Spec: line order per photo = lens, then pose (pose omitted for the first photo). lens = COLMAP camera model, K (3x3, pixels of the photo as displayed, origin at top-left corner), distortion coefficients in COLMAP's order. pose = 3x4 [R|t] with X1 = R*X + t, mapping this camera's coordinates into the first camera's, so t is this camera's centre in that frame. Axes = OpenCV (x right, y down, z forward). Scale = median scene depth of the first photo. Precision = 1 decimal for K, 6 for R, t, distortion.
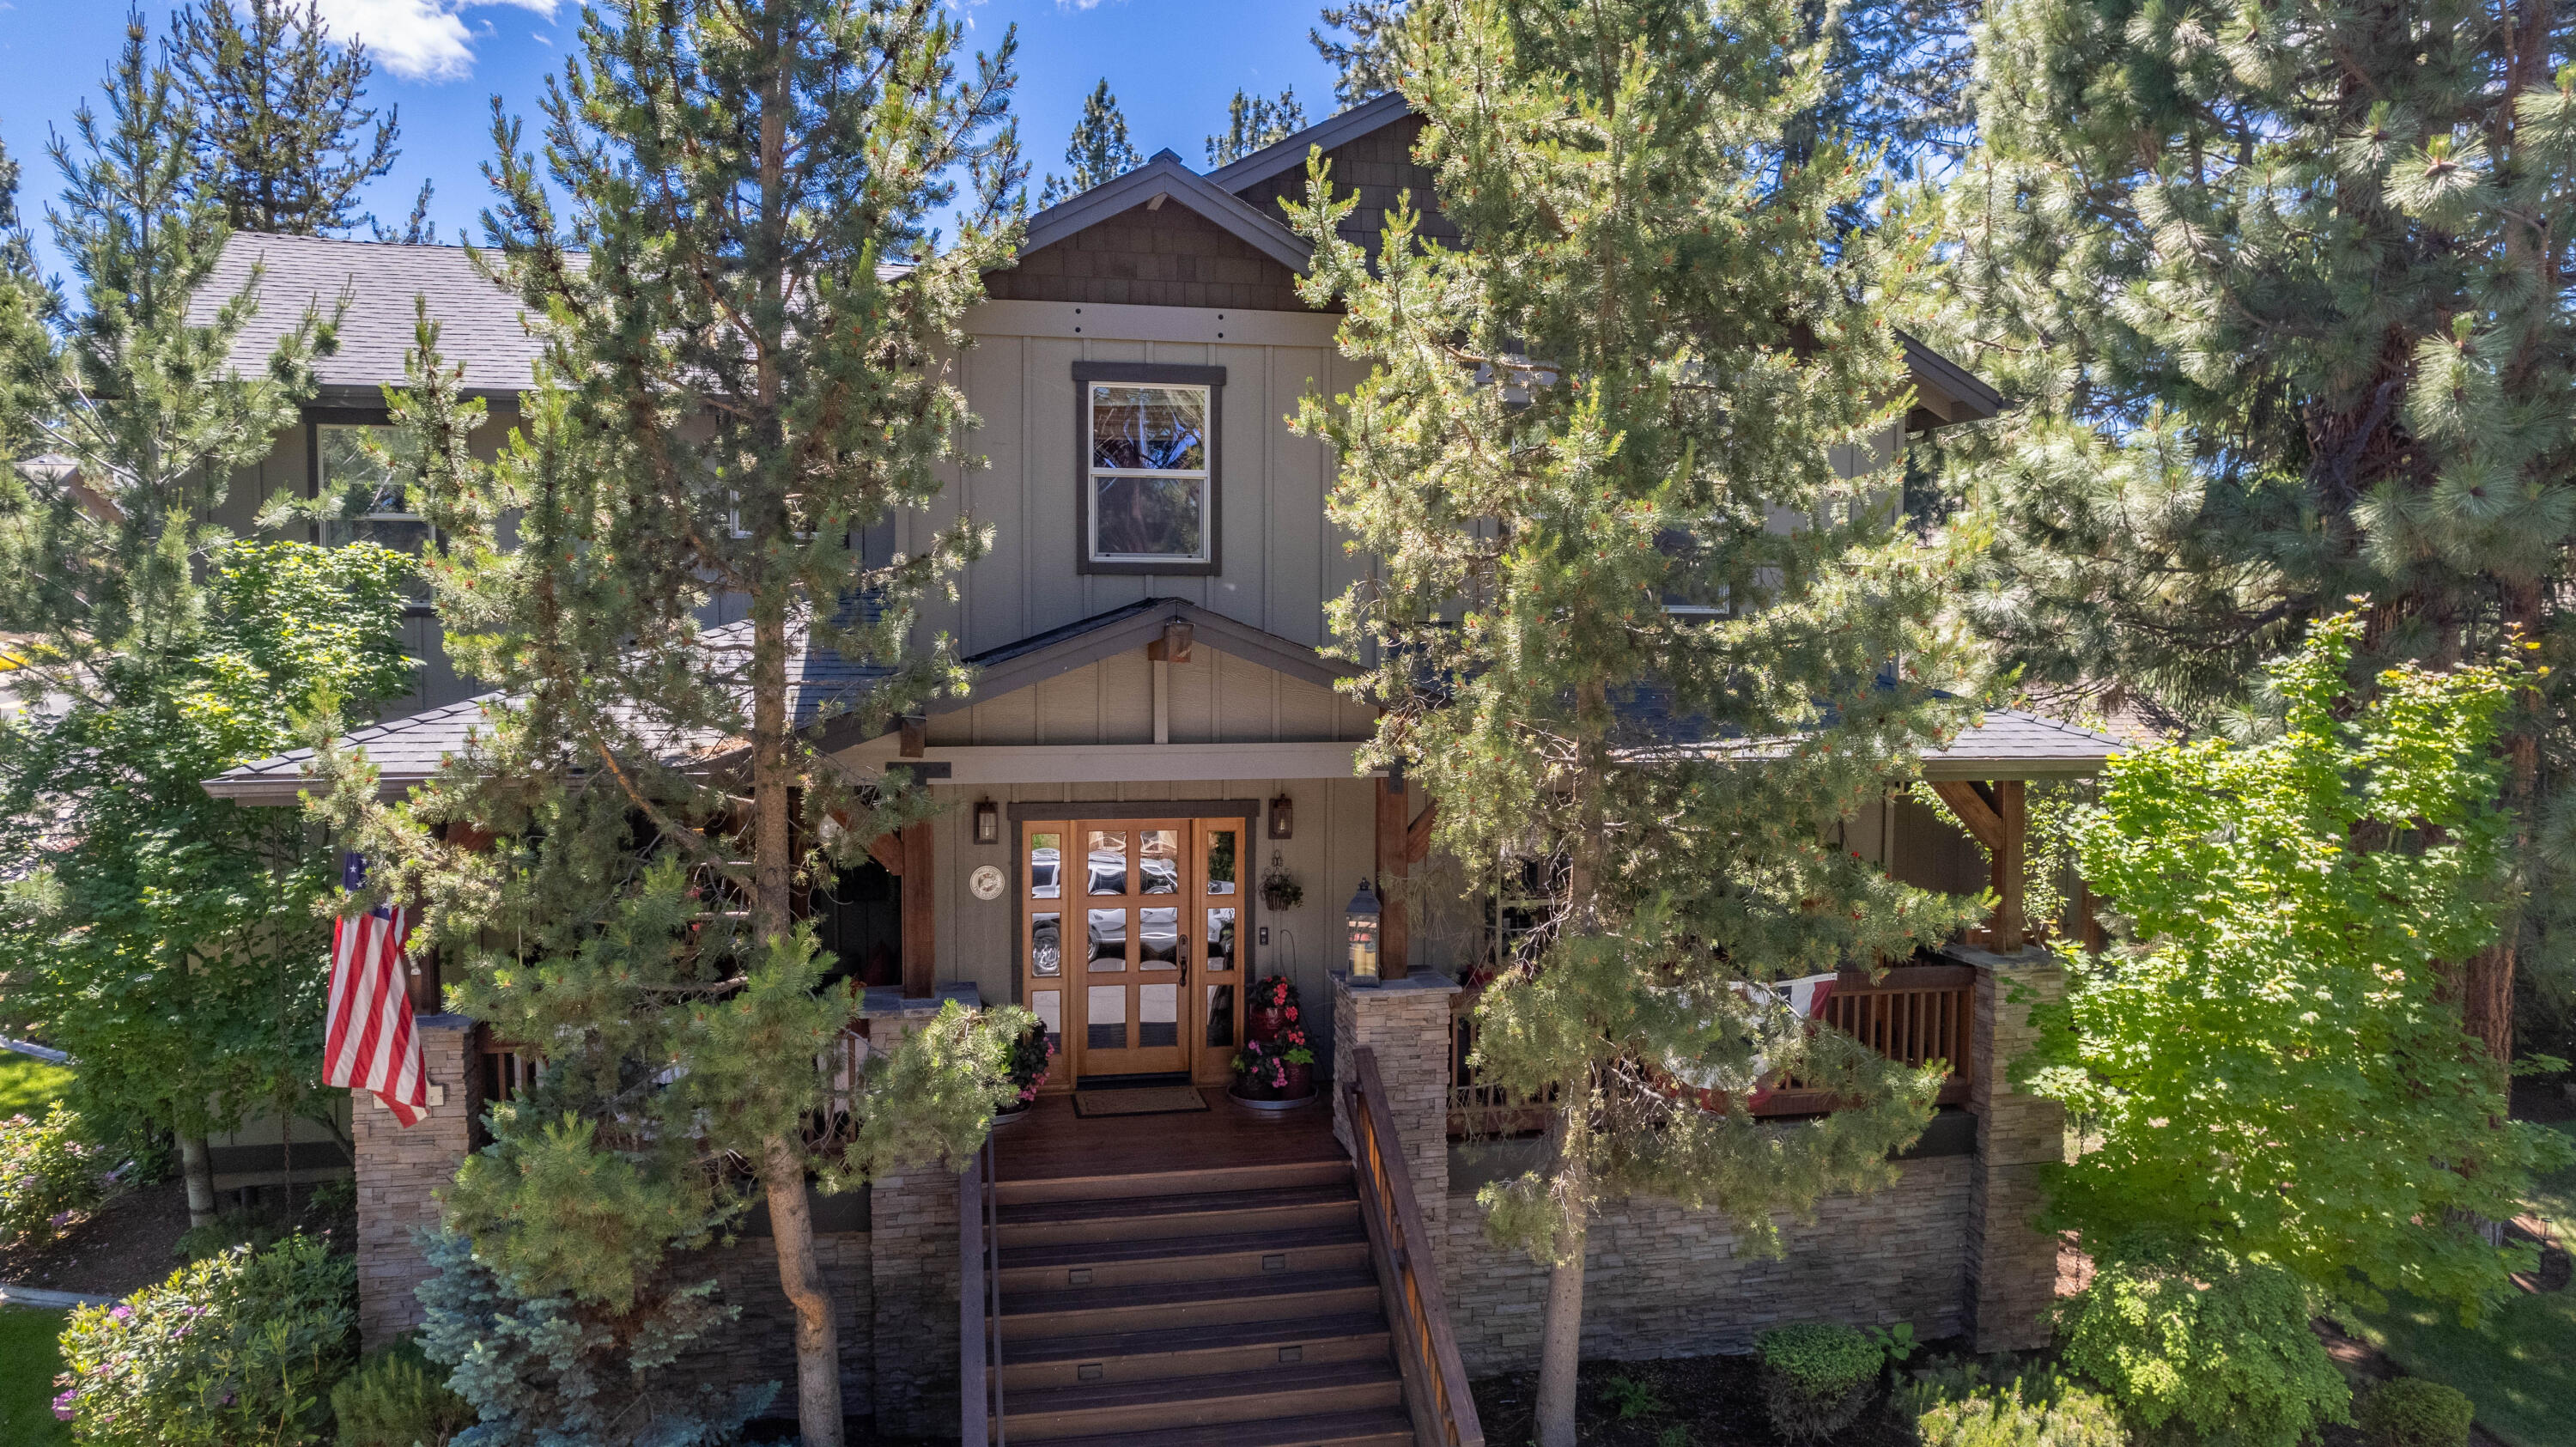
lens RADIAL K [[1668.1, 0, 1288.0], [0, 1668.1, 723.5], [0, 0, 1]] dist [-0.079956, 0.077472]
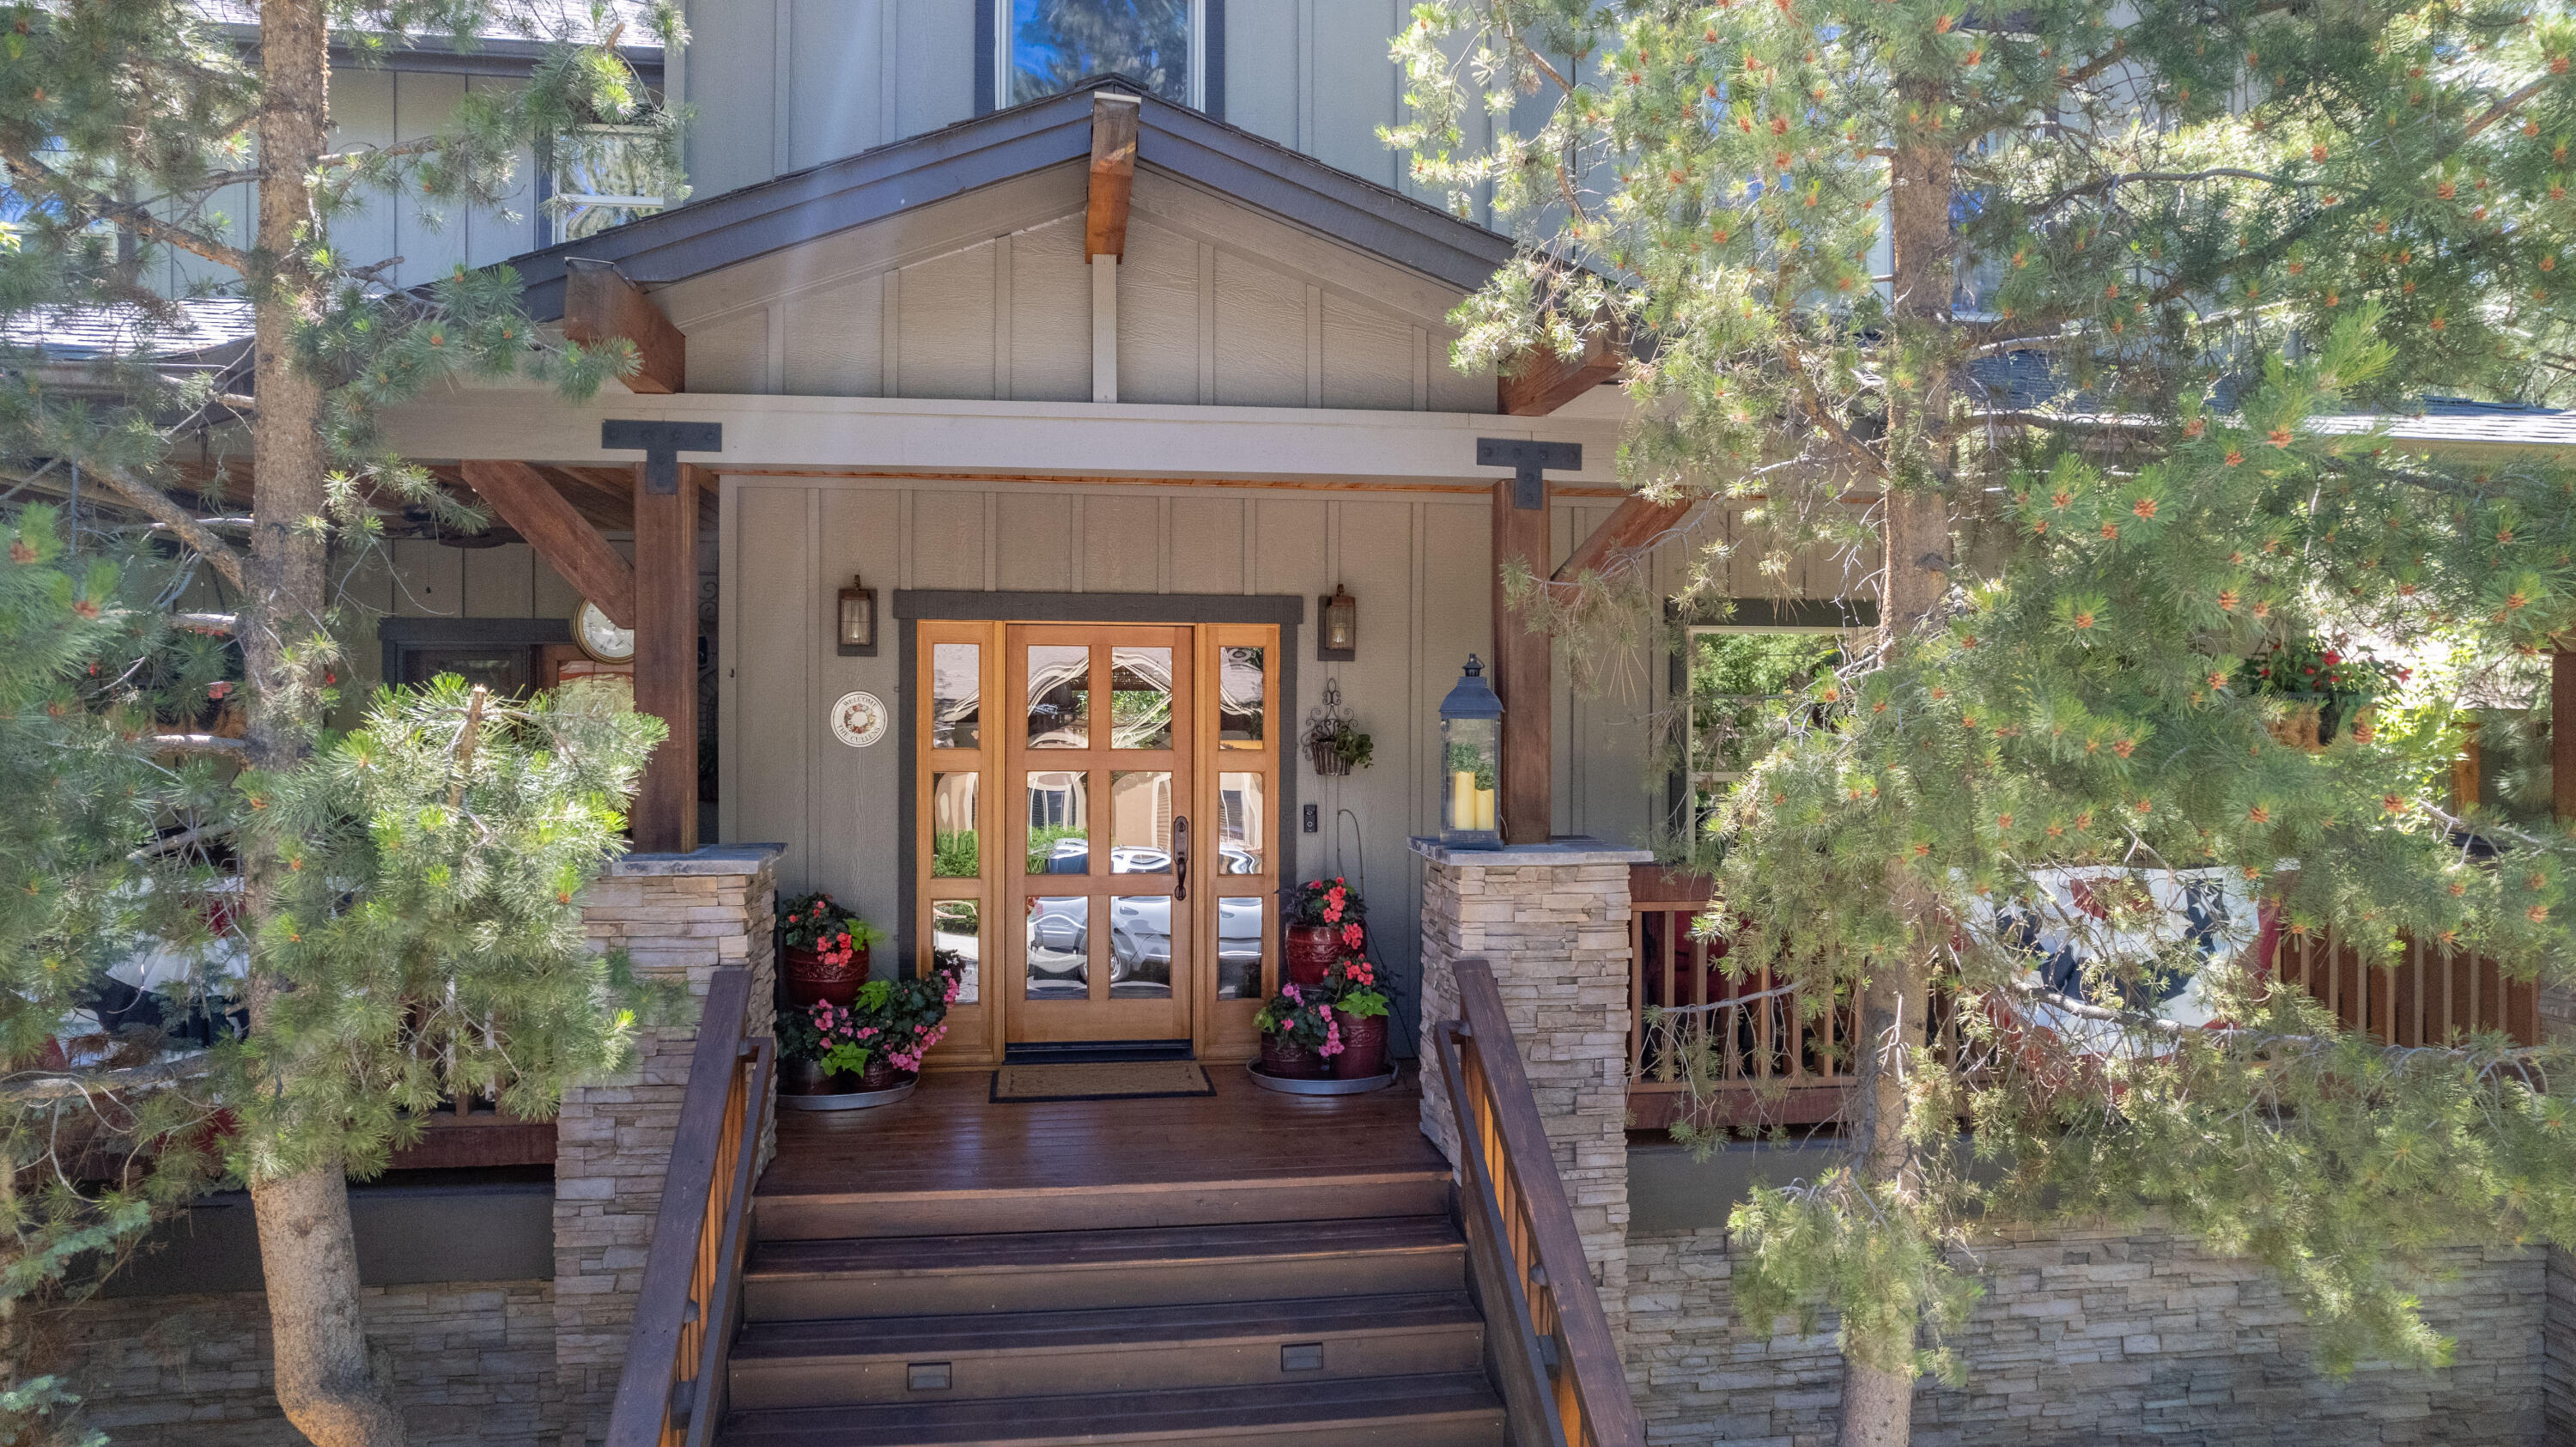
lens RADIAL K [[1685.0, 0, 1288.0], [0, 1685.0, 723.5], [0, 0, 1]] dist [-0.052709, -0.000260]
pose [[0.997996, -0.002524, -0.063230, 0.019677], [-0.000232, 0.999052, -0.043537, 0.139709], [0.063280, 0.043465, 0.997049, 0.436810]]
